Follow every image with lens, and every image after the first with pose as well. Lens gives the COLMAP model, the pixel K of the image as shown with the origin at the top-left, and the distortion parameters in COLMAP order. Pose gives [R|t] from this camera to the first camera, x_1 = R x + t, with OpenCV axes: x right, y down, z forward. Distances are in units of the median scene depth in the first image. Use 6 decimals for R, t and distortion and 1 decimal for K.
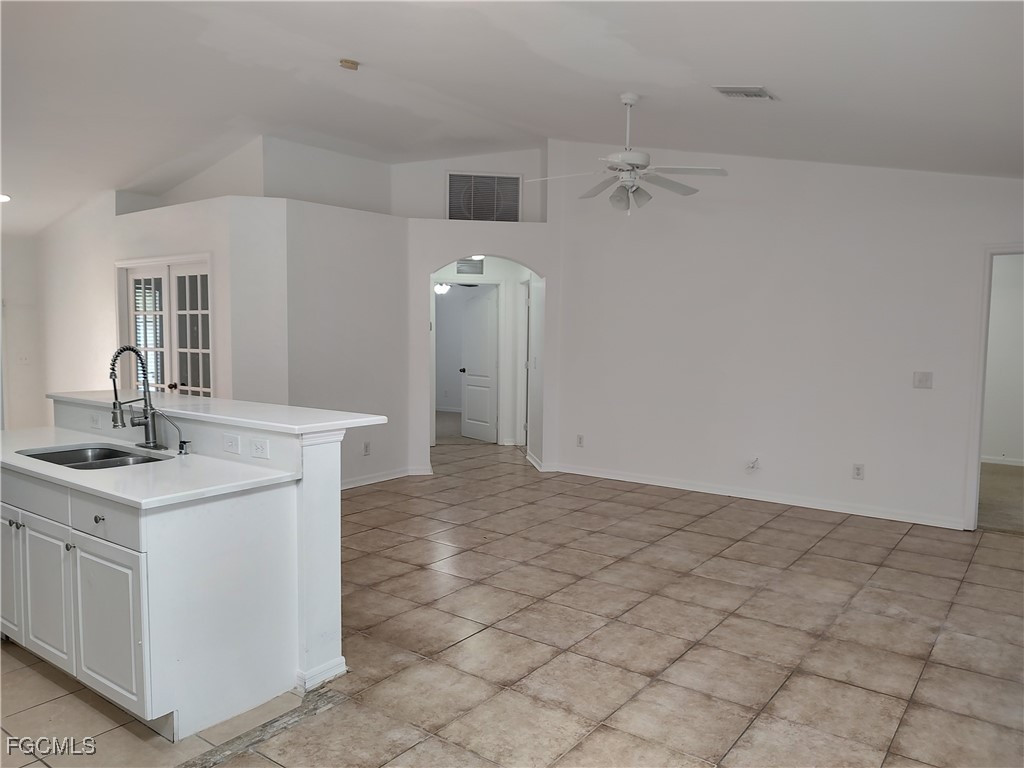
lens RADIAL K [[730.5, 0, 508.9], [0, 730.5, 386.0], [0, 0, 1]] dist [0.023813, -0.019100]
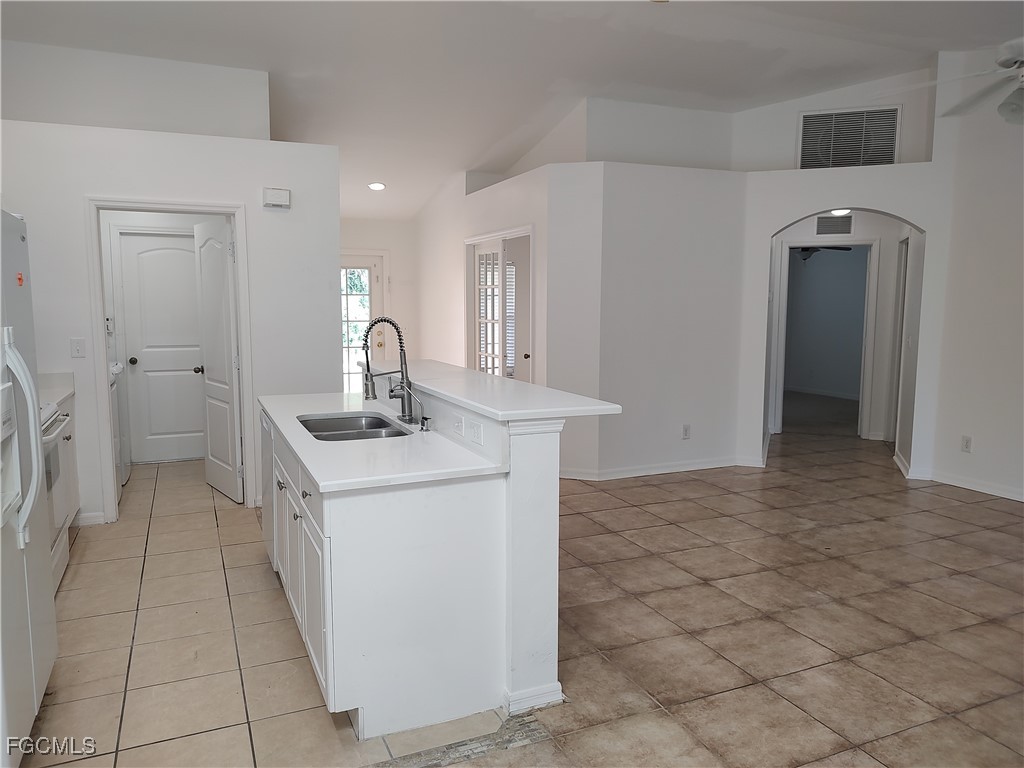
lens RADIAL K [[730.5, 0, 515.1], [0, 730.5, 381.0], [0, 0, 1]] dist [0.023813, -0.019100]
pose [[0.875728, 0.046454, -0.480565, 0.093959], [-0.032034, 0.998758, 0.038169, -0.009952], [0.481741, -0.018031, 0.876128, 0.178932]]
